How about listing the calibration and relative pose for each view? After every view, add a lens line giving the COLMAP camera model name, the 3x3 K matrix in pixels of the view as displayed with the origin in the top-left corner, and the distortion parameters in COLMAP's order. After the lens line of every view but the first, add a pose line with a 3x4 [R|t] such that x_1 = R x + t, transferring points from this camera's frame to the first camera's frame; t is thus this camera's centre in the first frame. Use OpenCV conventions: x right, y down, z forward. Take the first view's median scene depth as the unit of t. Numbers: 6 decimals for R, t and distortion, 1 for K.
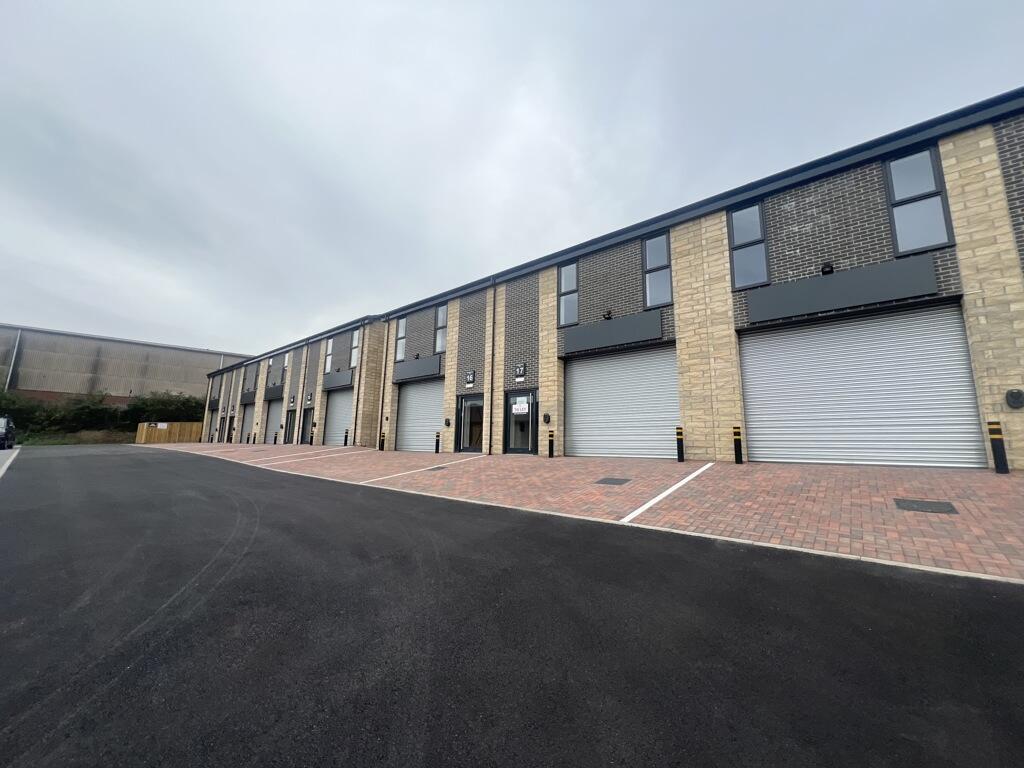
lens RADIAL K [[397.8, 0, 518.3], [0, 397.8, 379.7], [0, 0, 1]] dist [-0.000554, 0.000143]
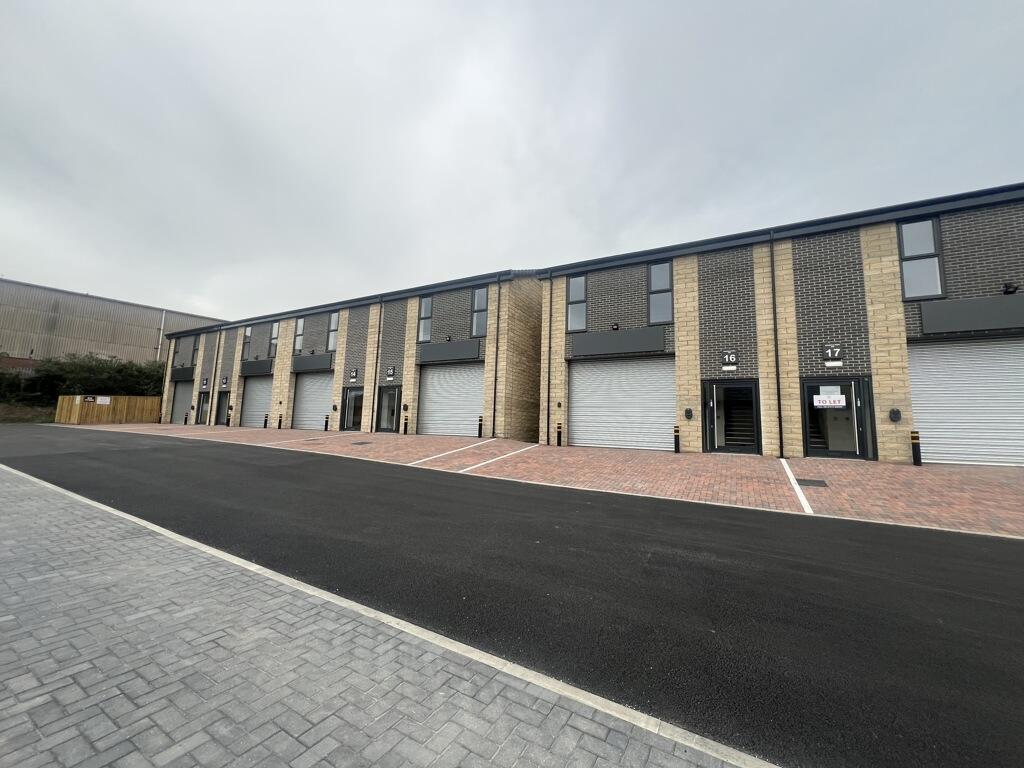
lens RADIAL K [[397.8, 0, 498.1], [0, 397.8, 381.3], [0, 0, 1]] dist [-0.000554, 0.000143]
pose [[0.981162, 0.044550, 0.187978, -0.563650], [-0.052071, 0.998021, 0.035263, 0.029191], [-0.186035, -0.044387, 0.981540, 0.250284]]
